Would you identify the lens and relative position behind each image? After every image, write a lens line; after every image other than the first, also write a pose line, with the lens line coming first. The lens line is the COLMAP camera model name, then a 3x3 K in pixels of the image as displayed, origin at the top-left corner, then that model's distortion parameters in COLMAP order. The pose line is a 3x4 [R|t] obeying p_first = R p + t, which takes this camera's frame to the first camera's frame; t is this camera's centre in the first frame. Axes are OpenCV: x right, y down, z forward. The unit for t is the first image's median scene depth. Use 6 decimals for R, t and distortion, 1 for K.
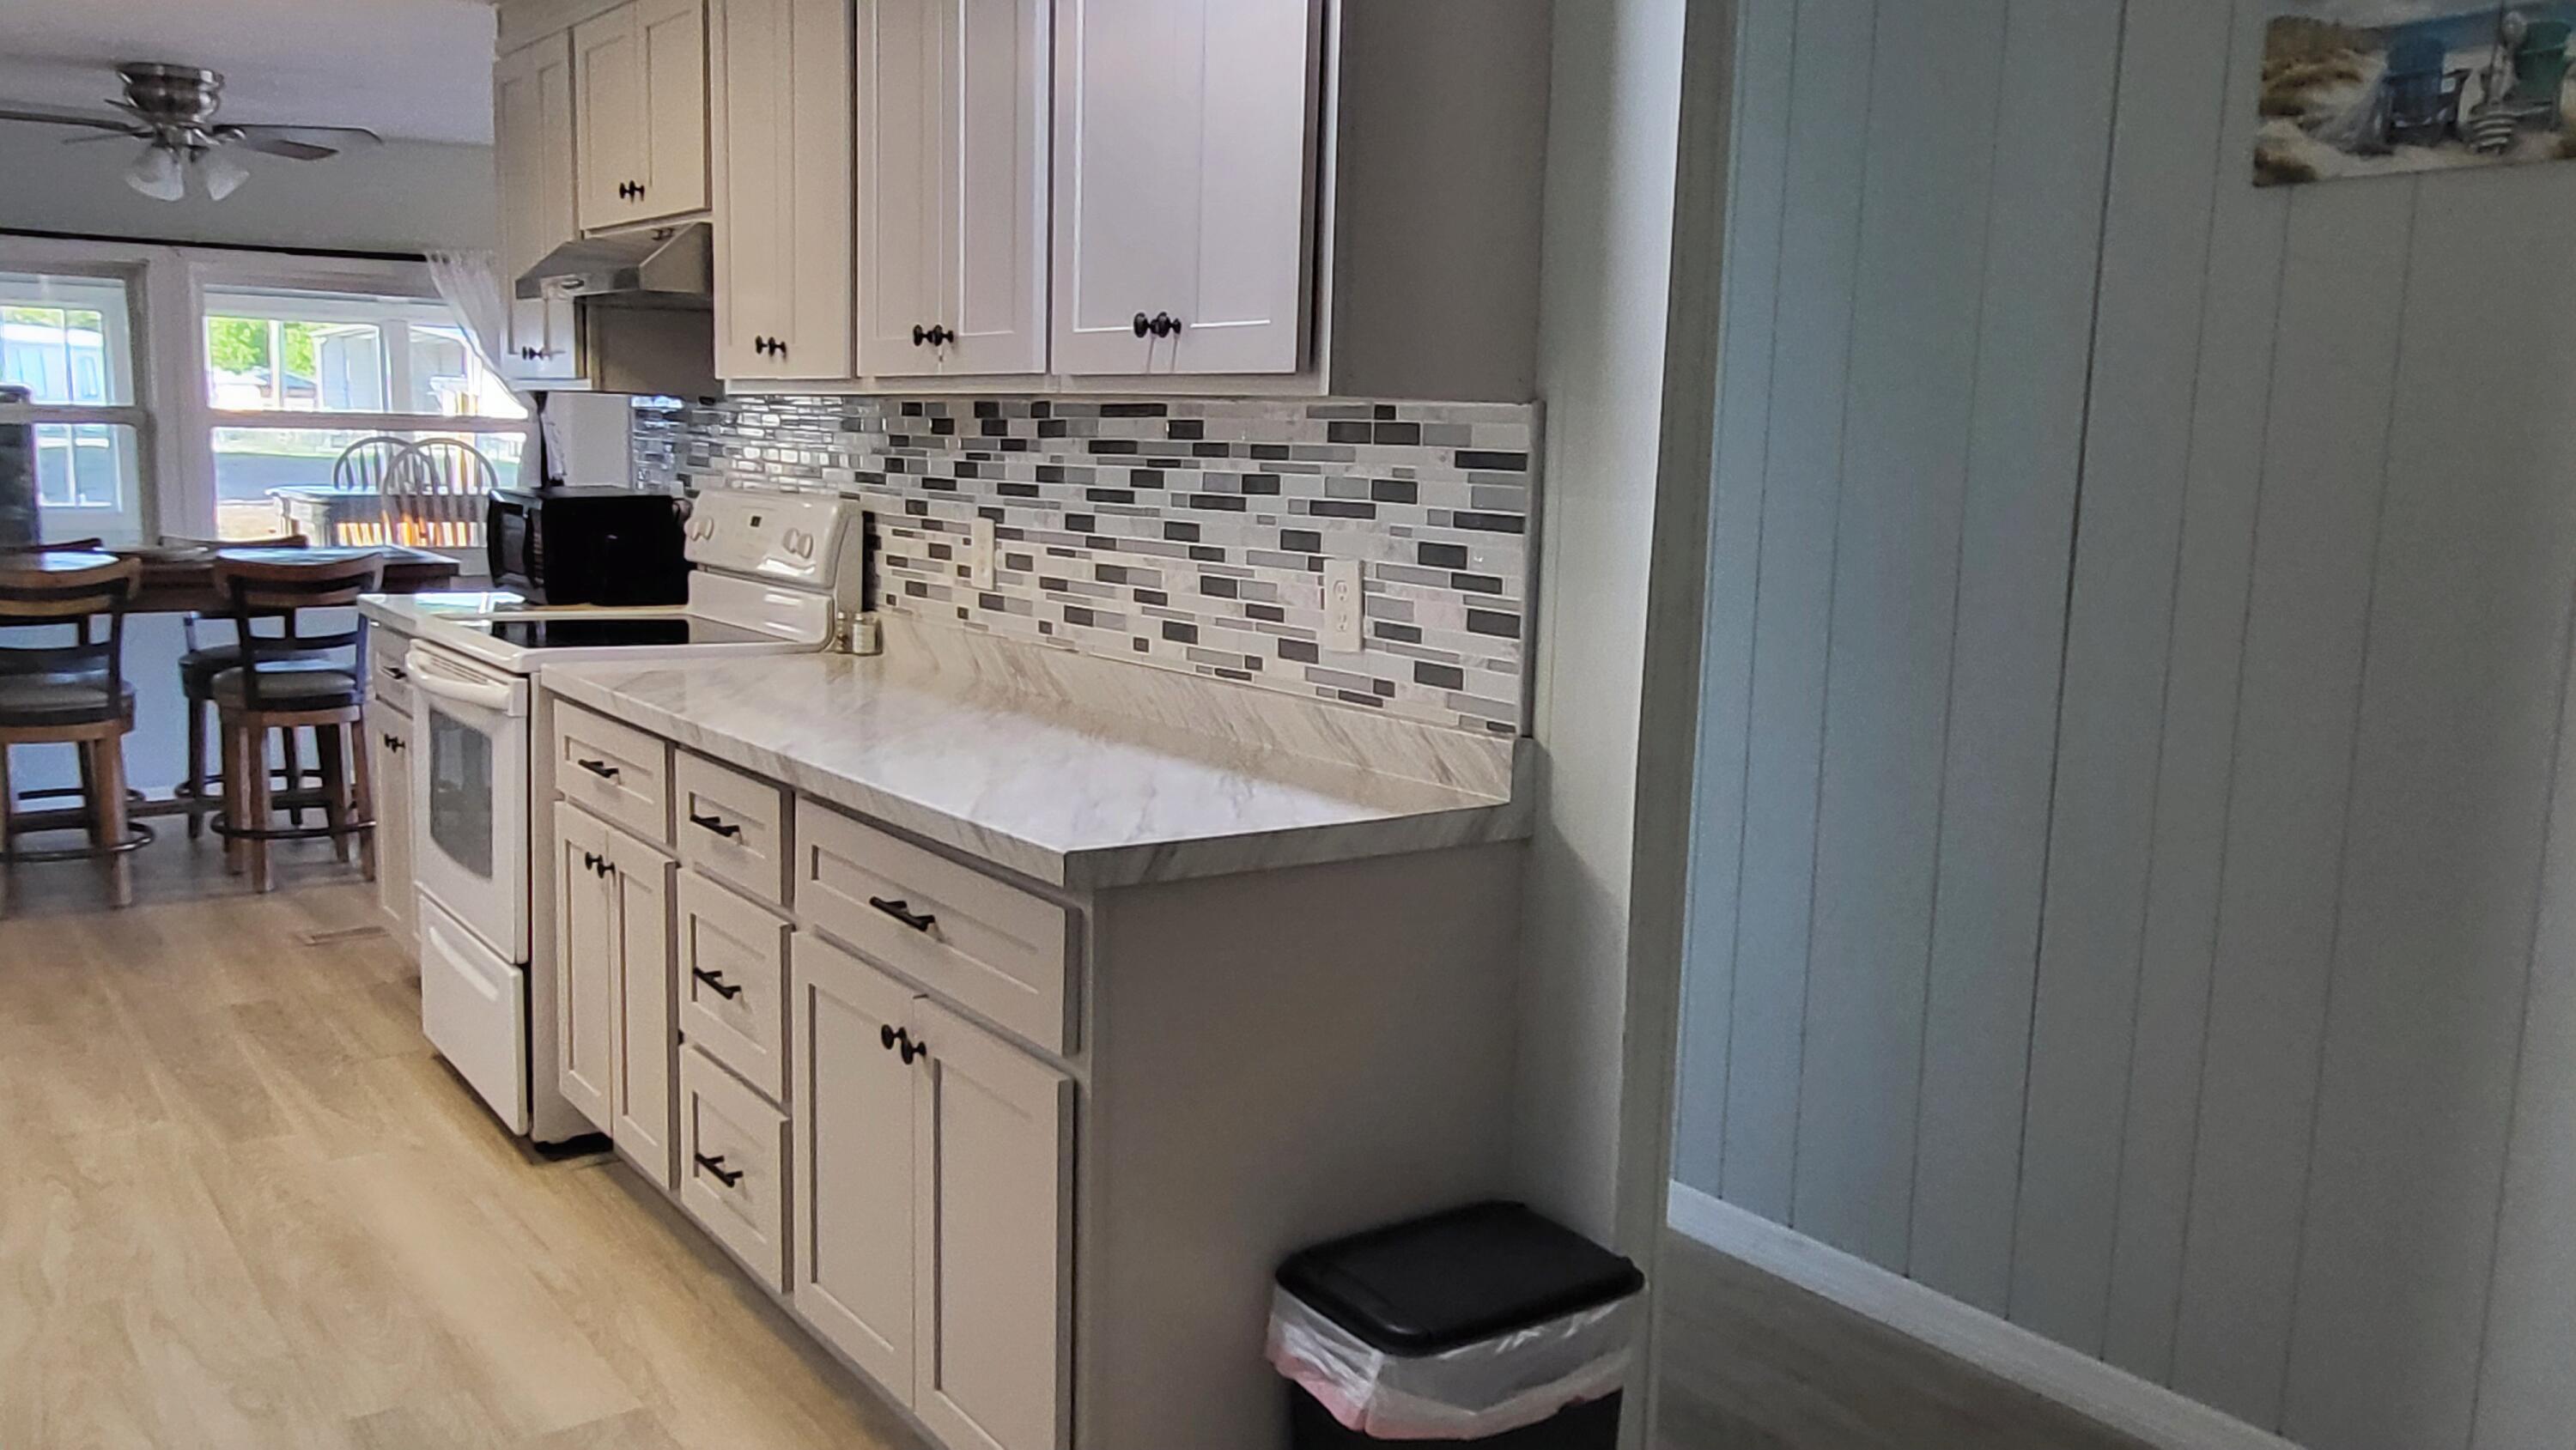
lens RADIAL K [[1991.5, 0, 1303.8], [0, 1991.5, 724.4], [0, 0, 1]] dist [0.003609, 0.009597]
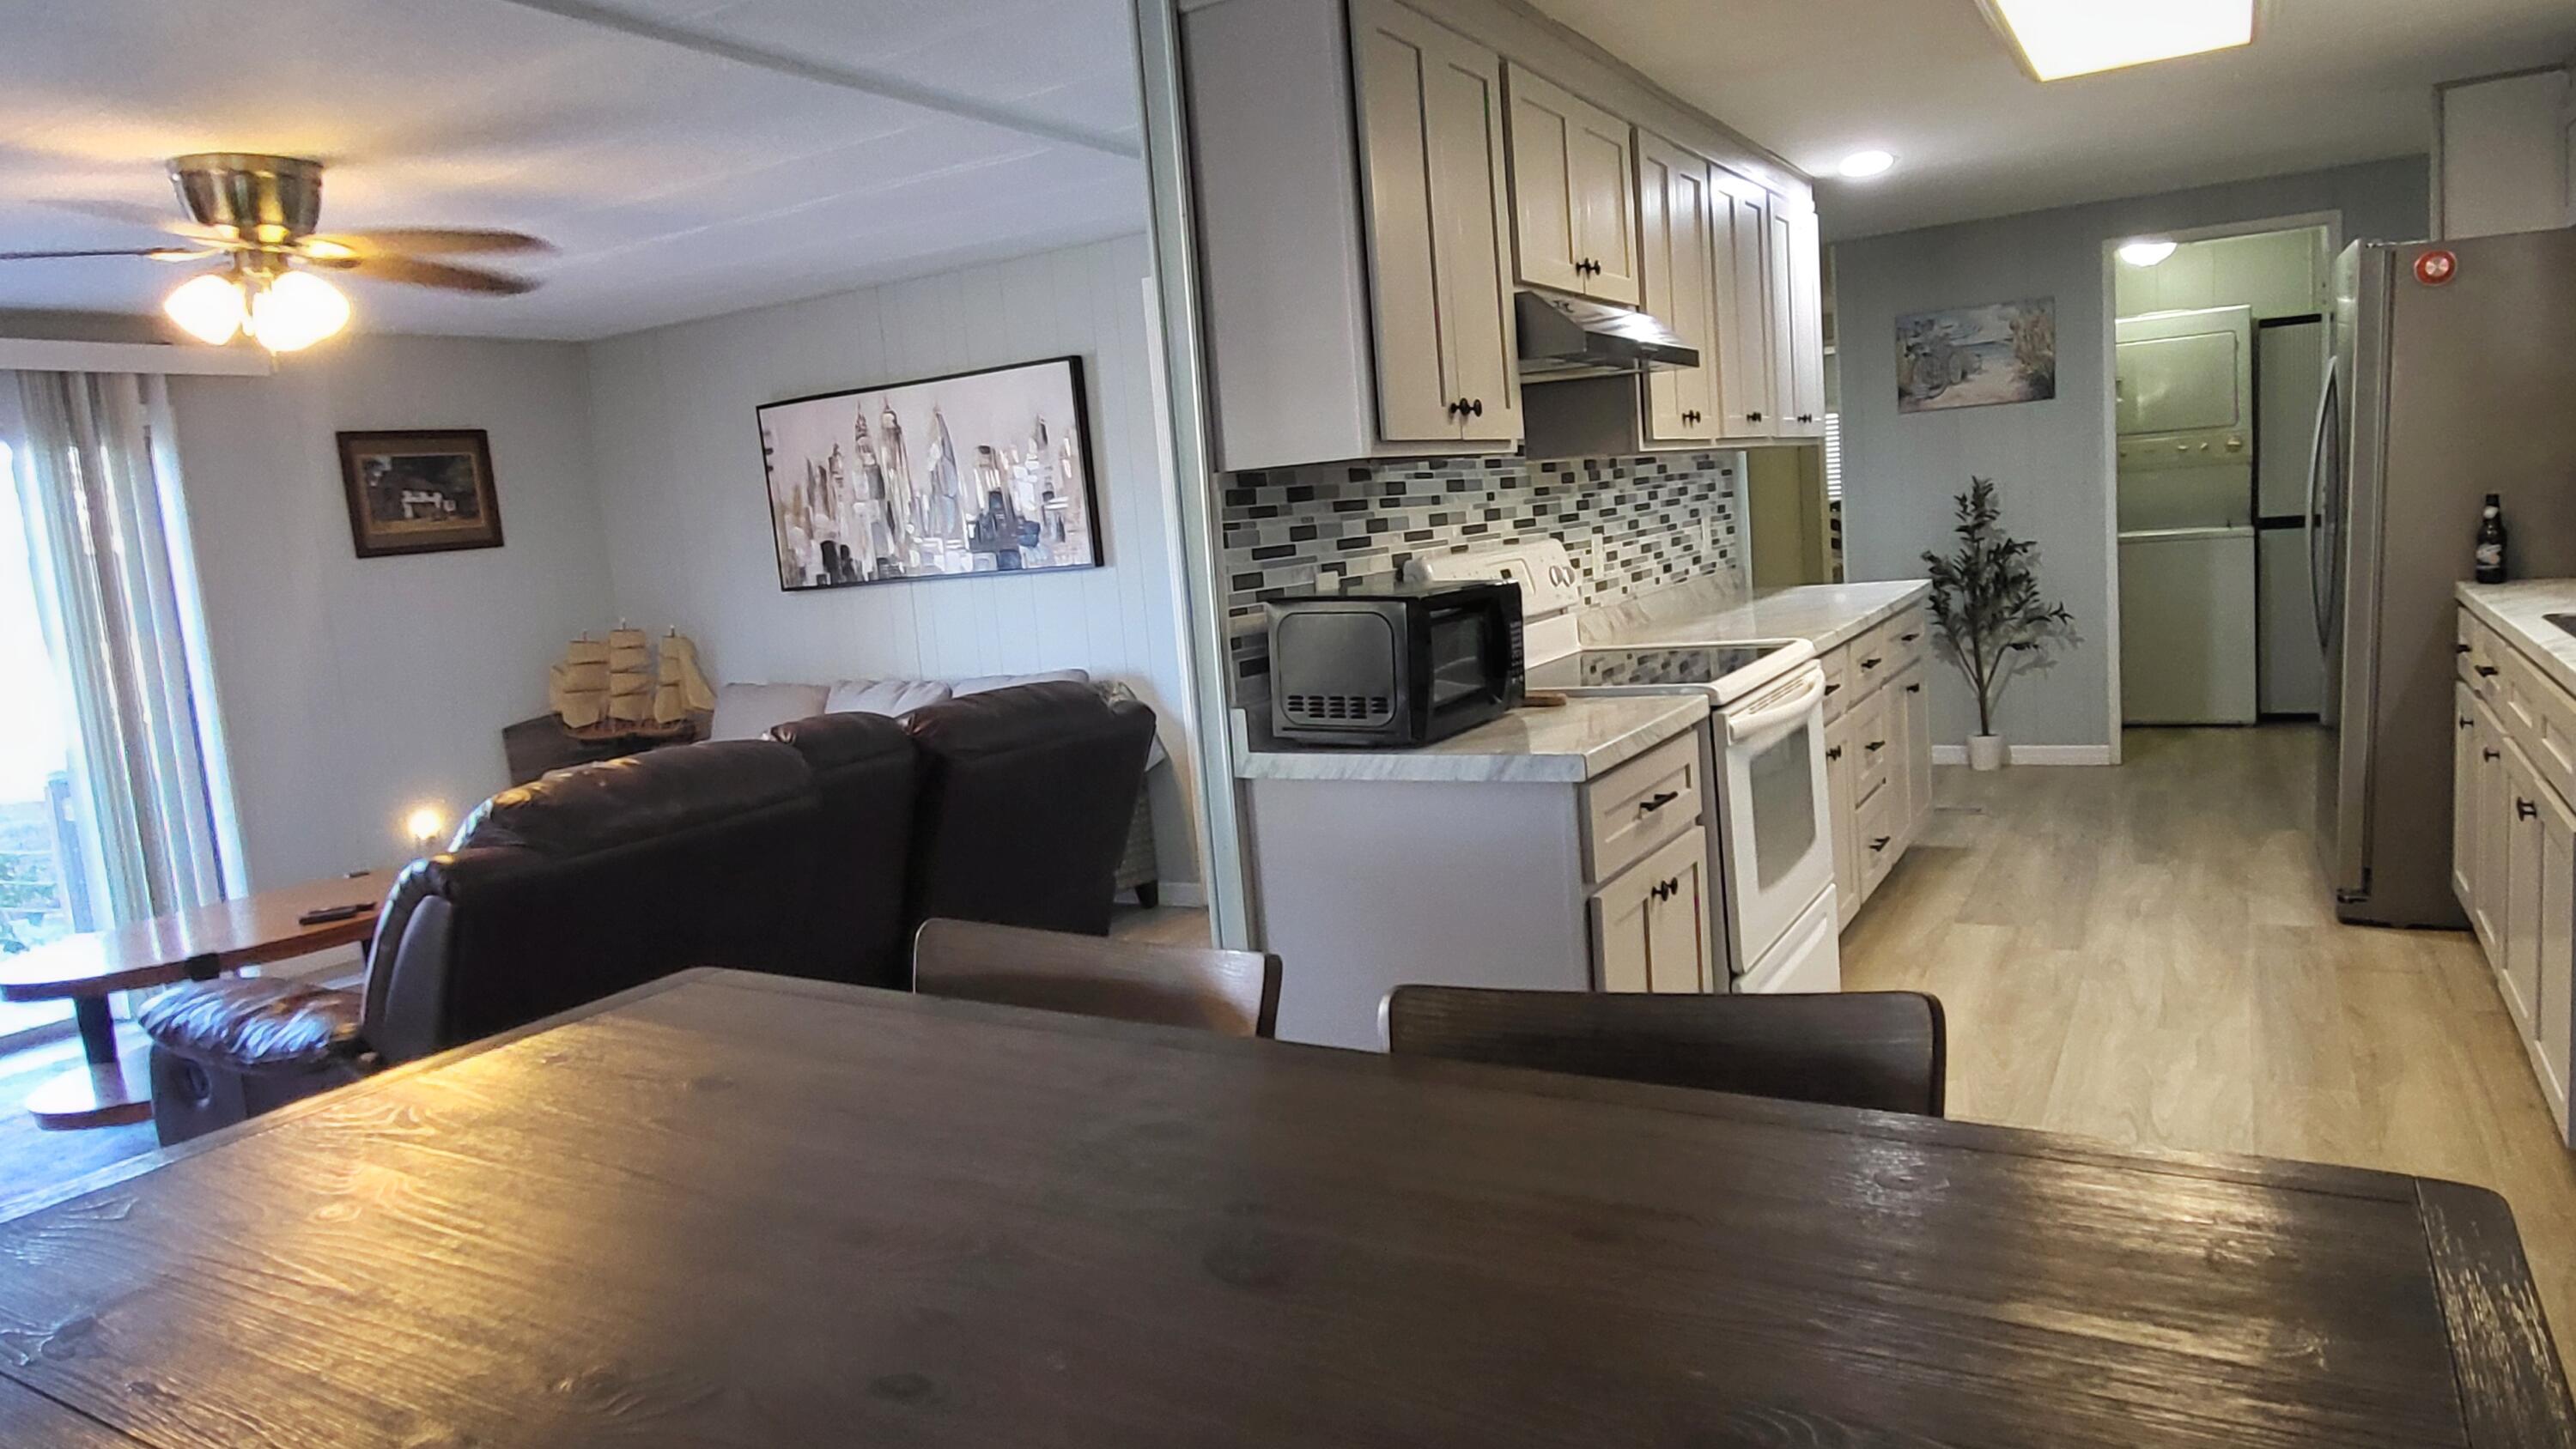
lens RADIAL K [[1599.8, 0, 1298.0], [0, 1599.8, 703.4], [0, 0, 1]] dist [0.000909, 0.002536]
pose [[-0.394014, -0.108083, 0.912727, -1.354667], [0.202018, 0.958592, 0.200723, -0.303566], [-0.896628, 0.263475, -0.355864, 1.865506]]
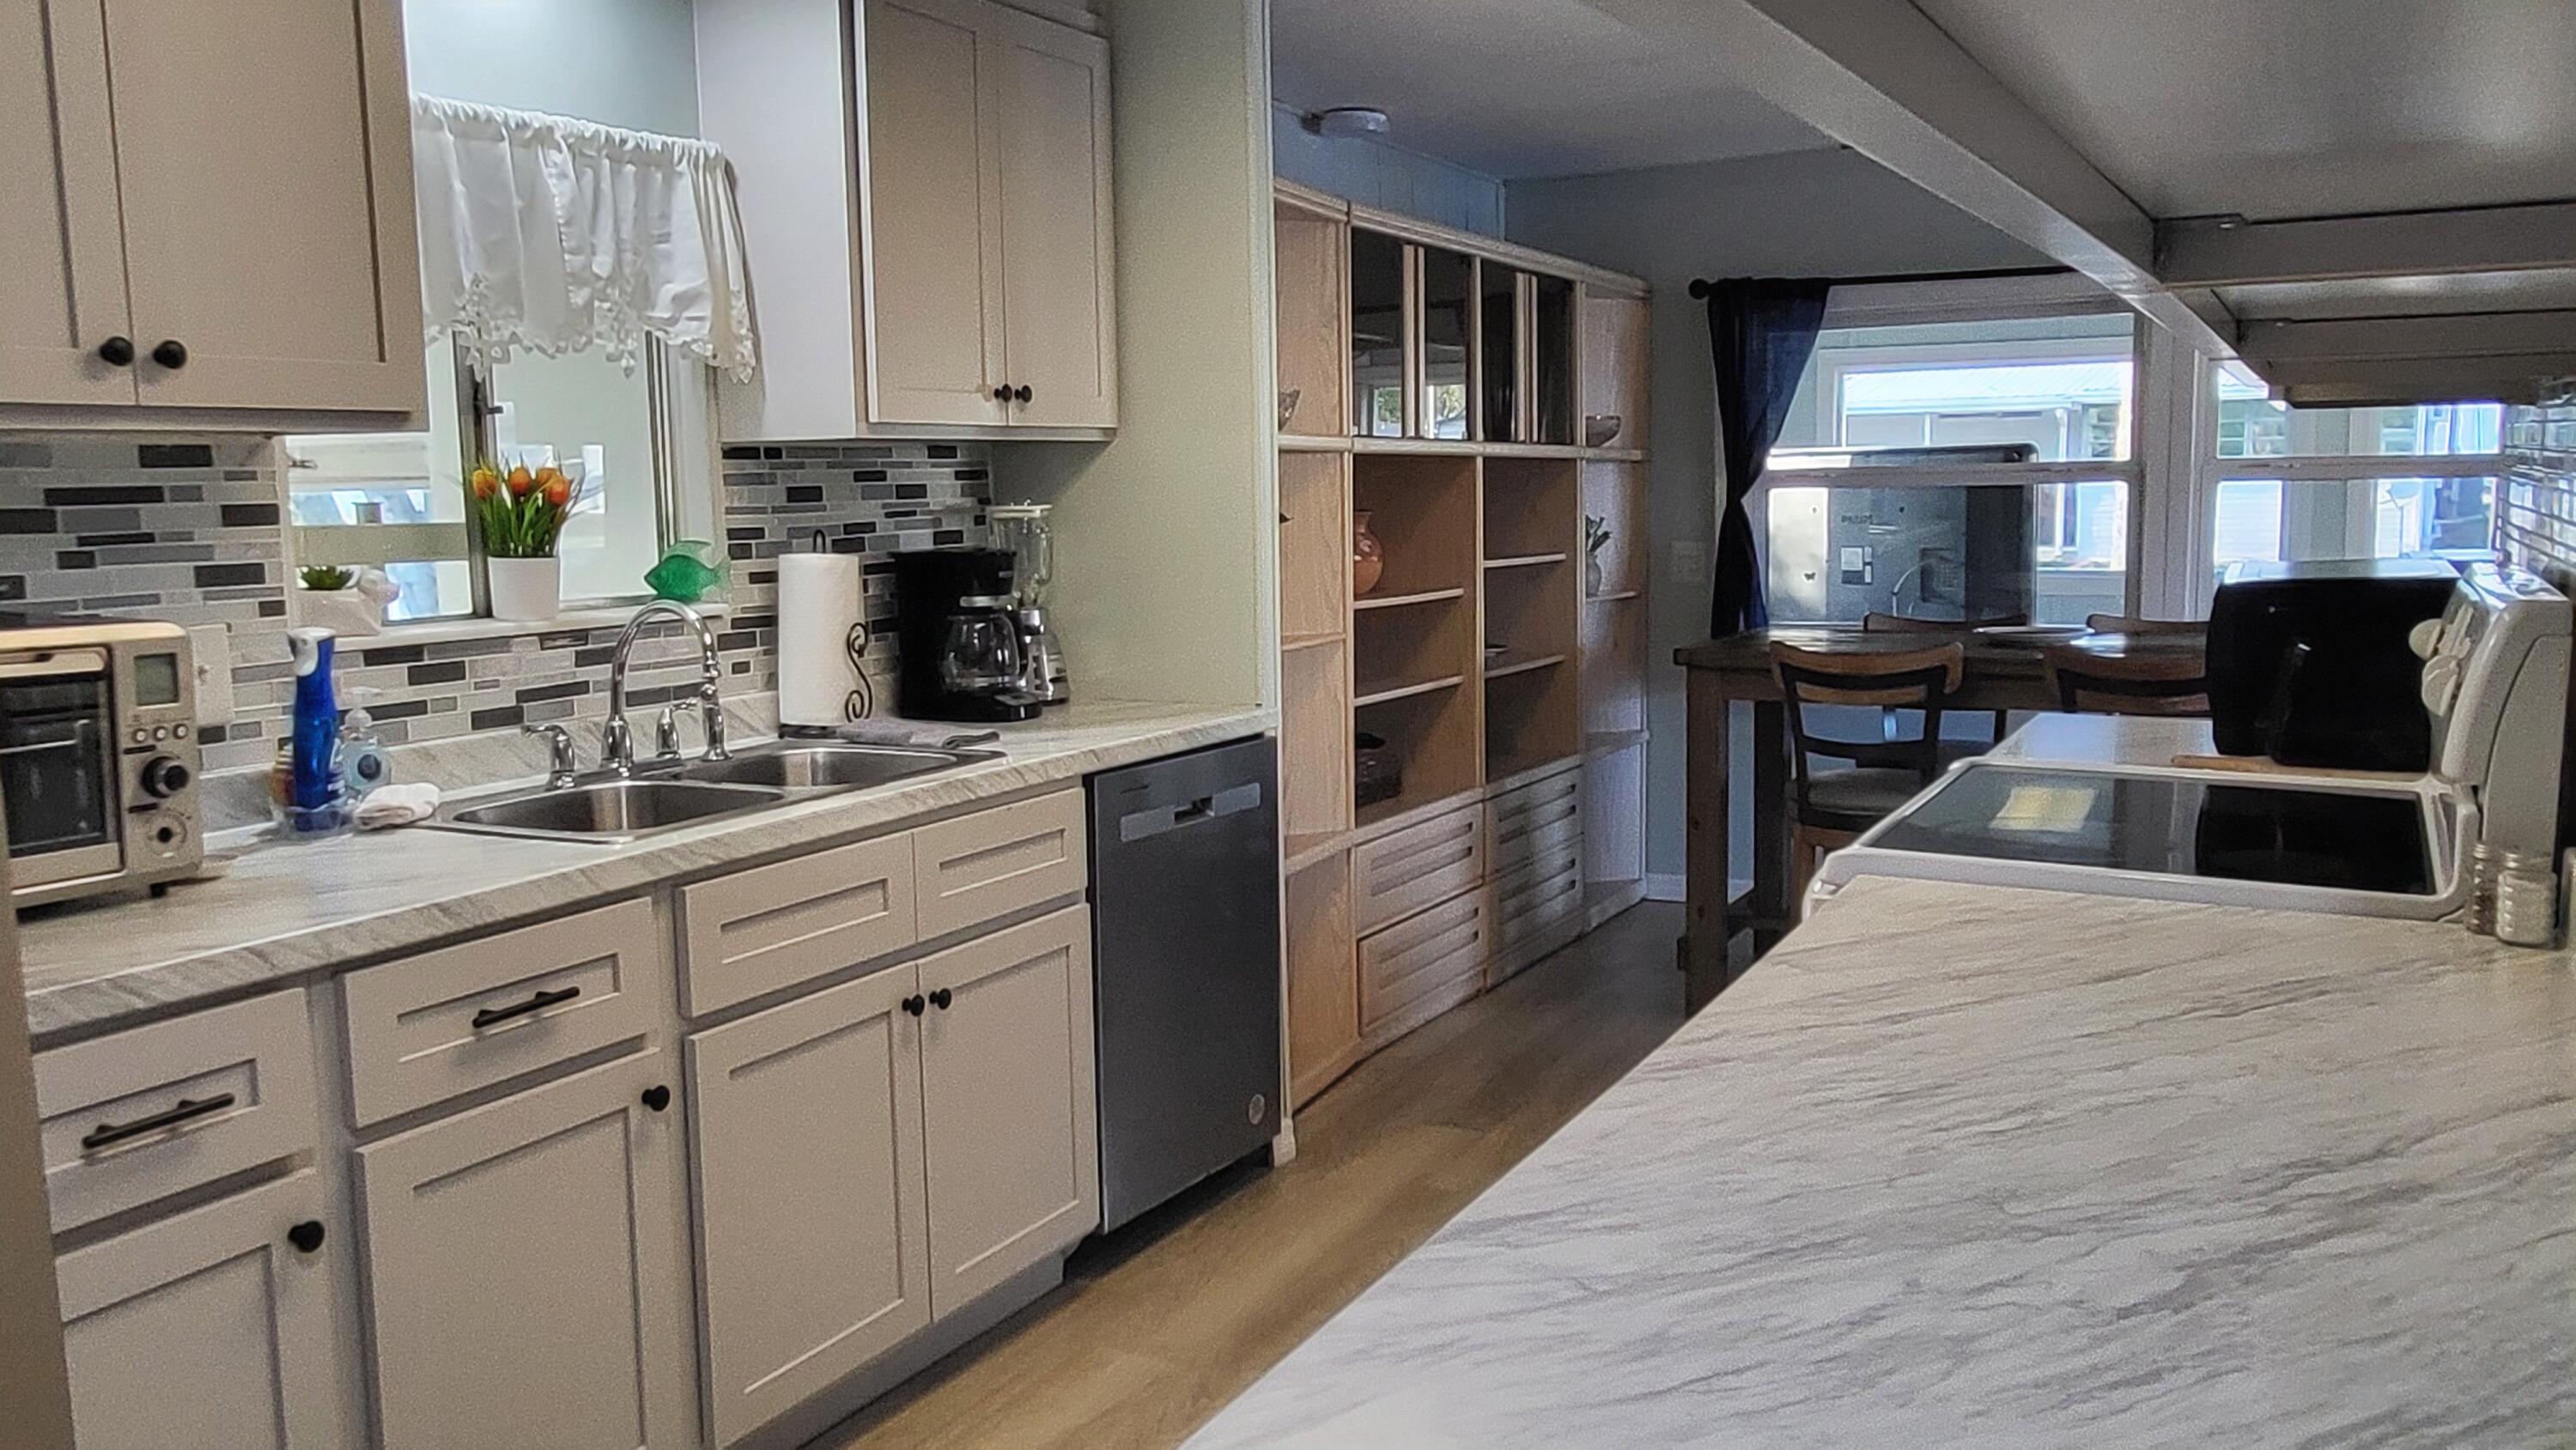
lens RADIAL K [[1991.5, 0, 1303.8], [0, 1991.5, 724.4], [0, 0, 1]] dist [0.003609, 0.009597]
pose [[0.436109, 0.076336, -0.896650, 0.072249], [-0.101463, 0.994213, 0.035293, -0.086169], [0.894156, 0.075585, 0.441330, 0.657238]]
